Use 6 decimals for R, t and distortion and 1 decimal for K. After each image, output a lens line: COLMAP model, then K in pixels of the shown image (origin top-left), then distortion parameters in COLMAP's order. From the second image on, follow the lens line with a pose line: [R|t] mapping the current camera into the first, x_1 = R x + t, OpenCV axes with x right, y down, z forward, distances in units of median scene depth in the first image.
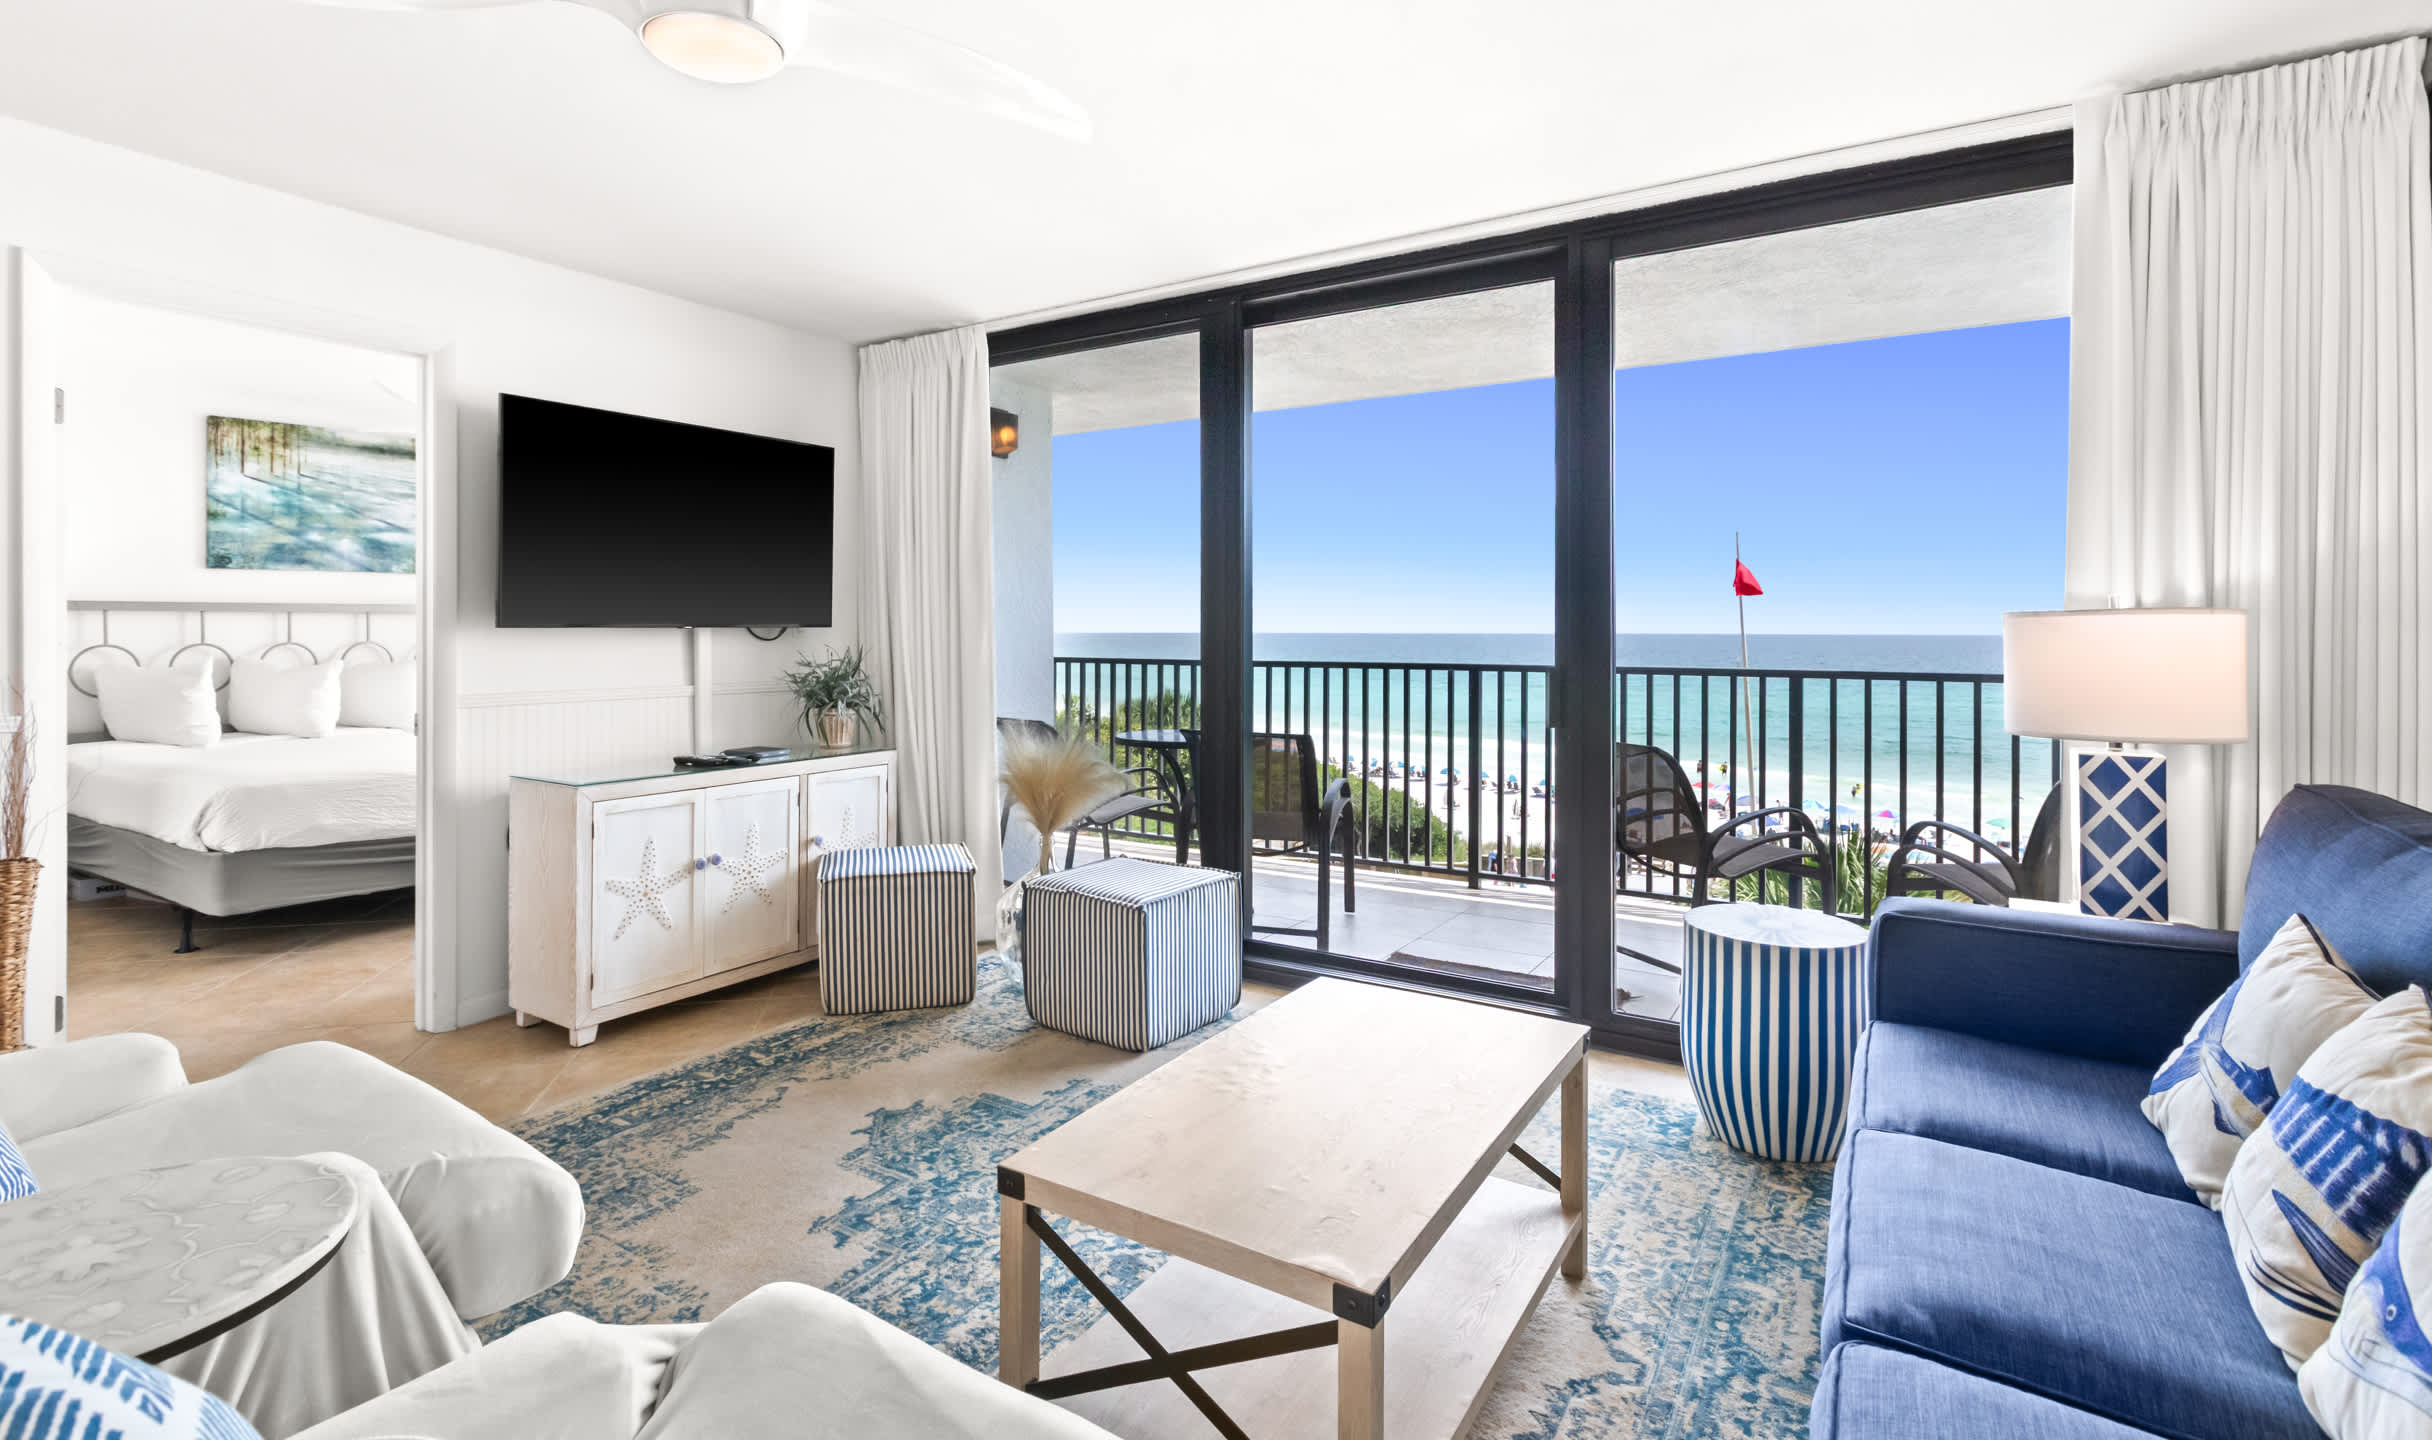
lens RADIAL K [[1154.6, 0, 1147.5], [0, 1154.6, 617.2], [0, 0, 1]] dist [0.017081, -0.000689]
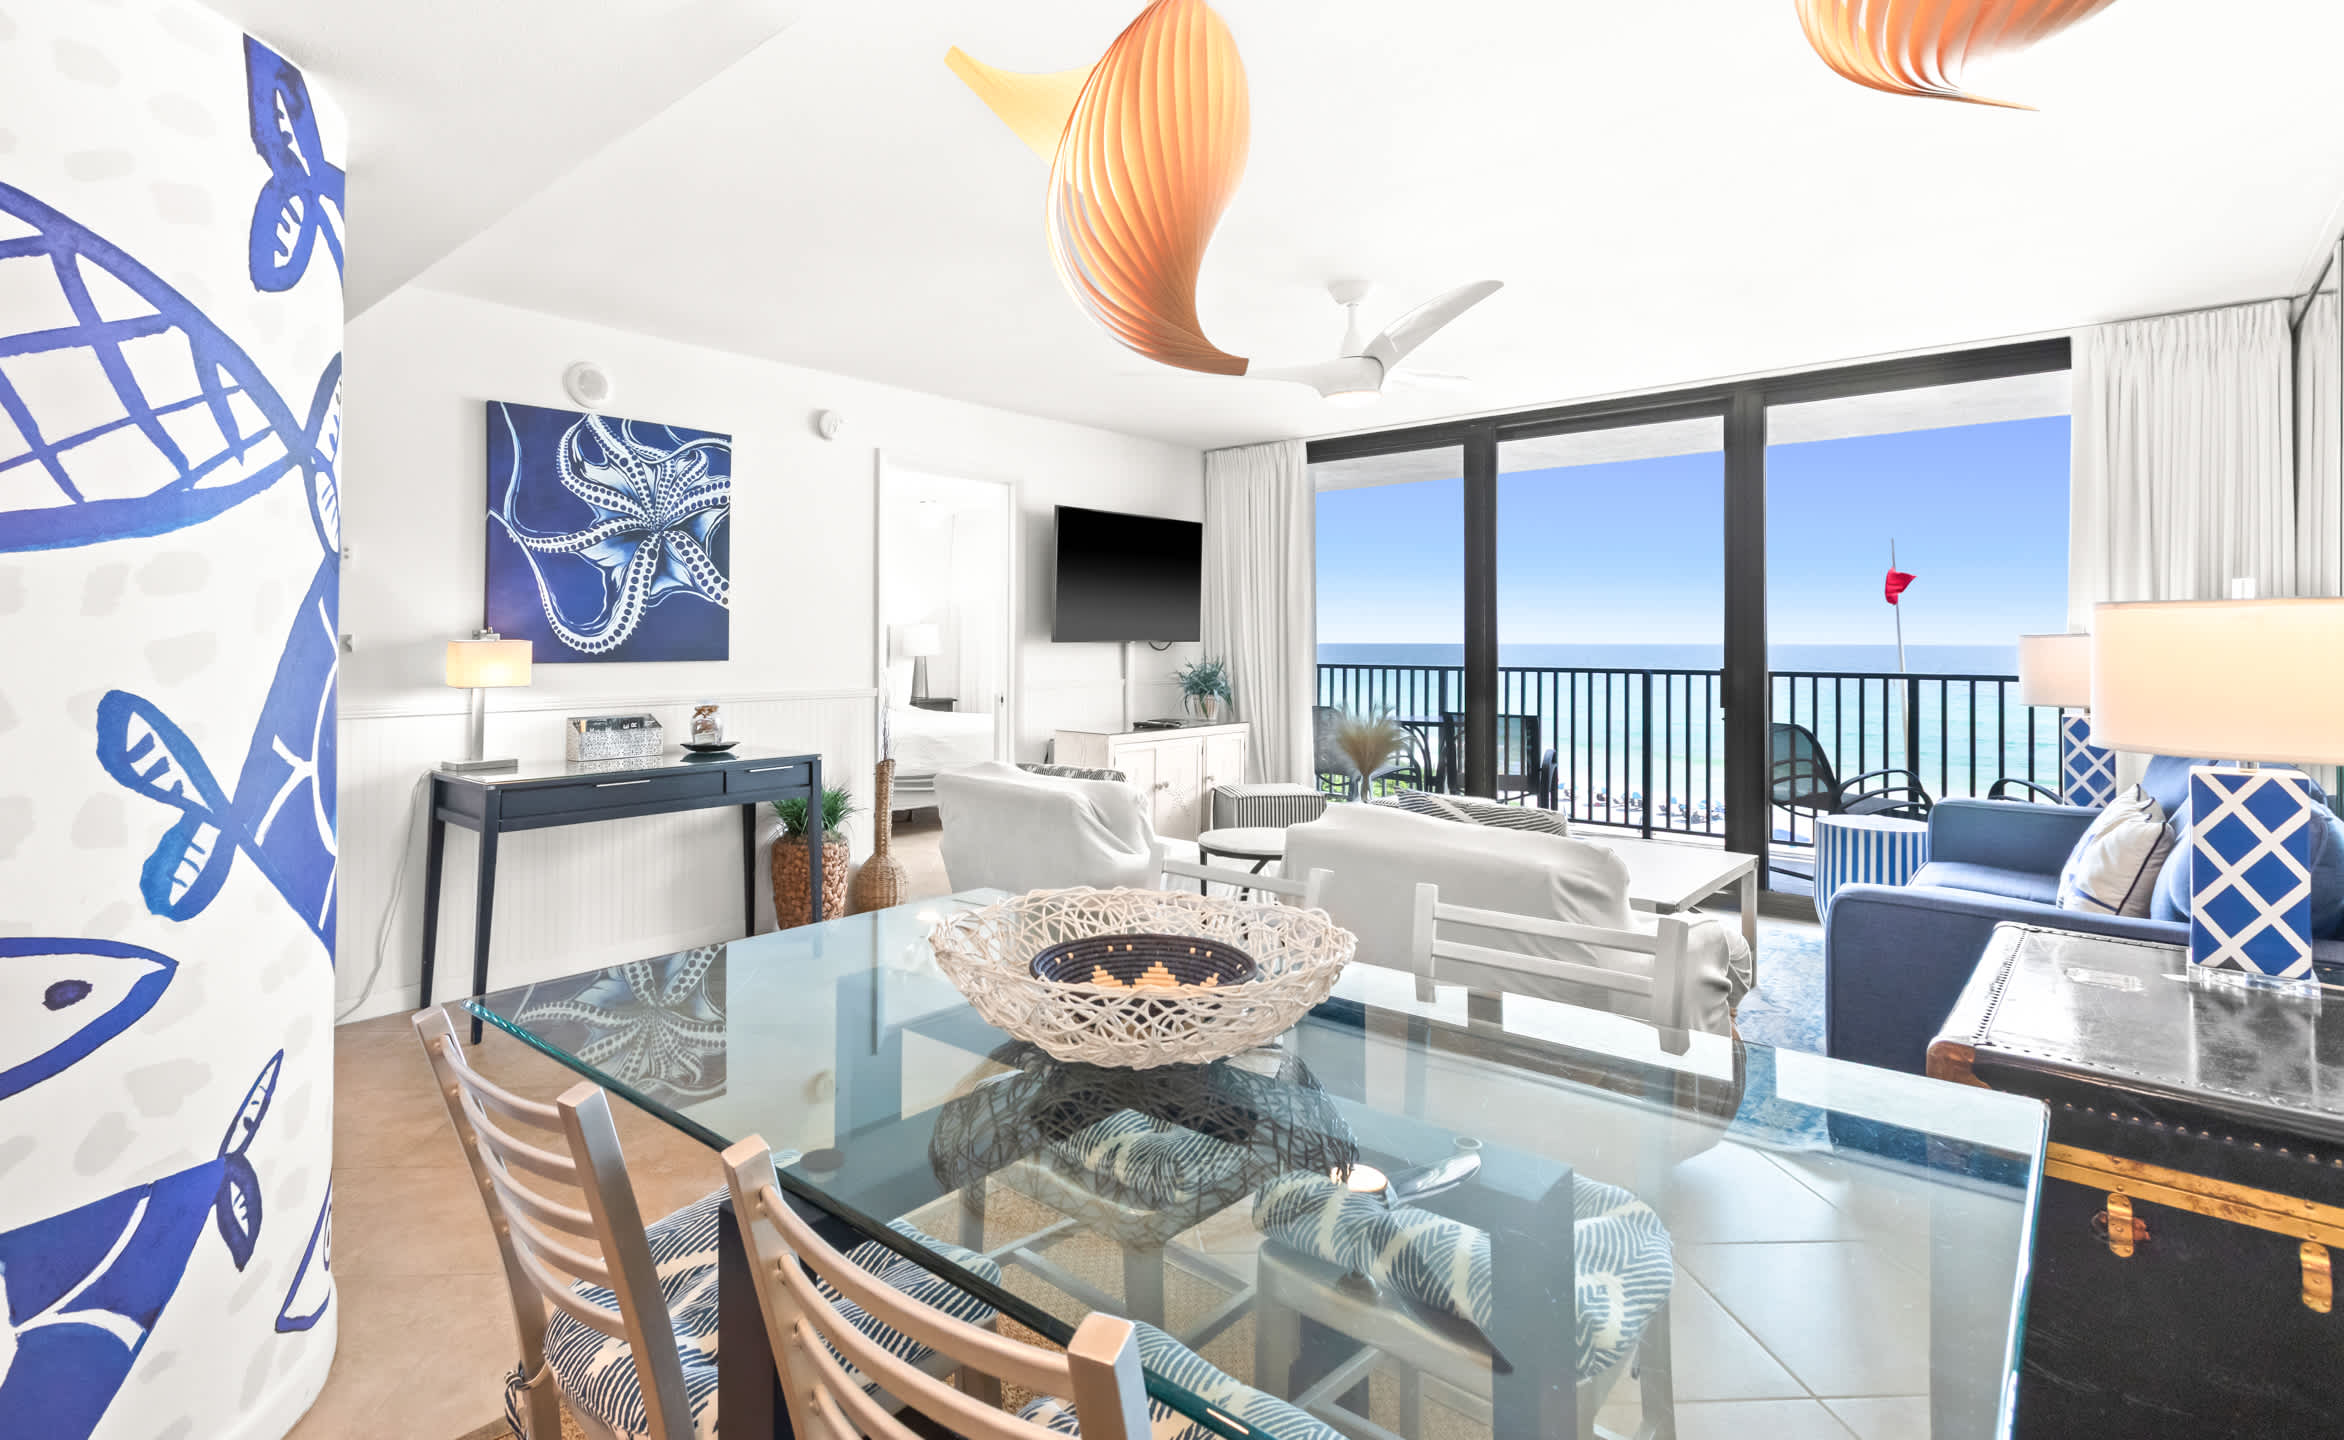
lens RADIAL K [[1131.5, 0, 1059.4], [0, 1131.5, 622.0], [0, 0, 1]] dist [0.013124, 0.000132]
pose [[0.986897, -0.002805, -0.161325, -0.233855], [0.002101, 0.999988, -0.004536, -0.011425], [0.161336, 0.004138, 0.986891, -0.534216]]
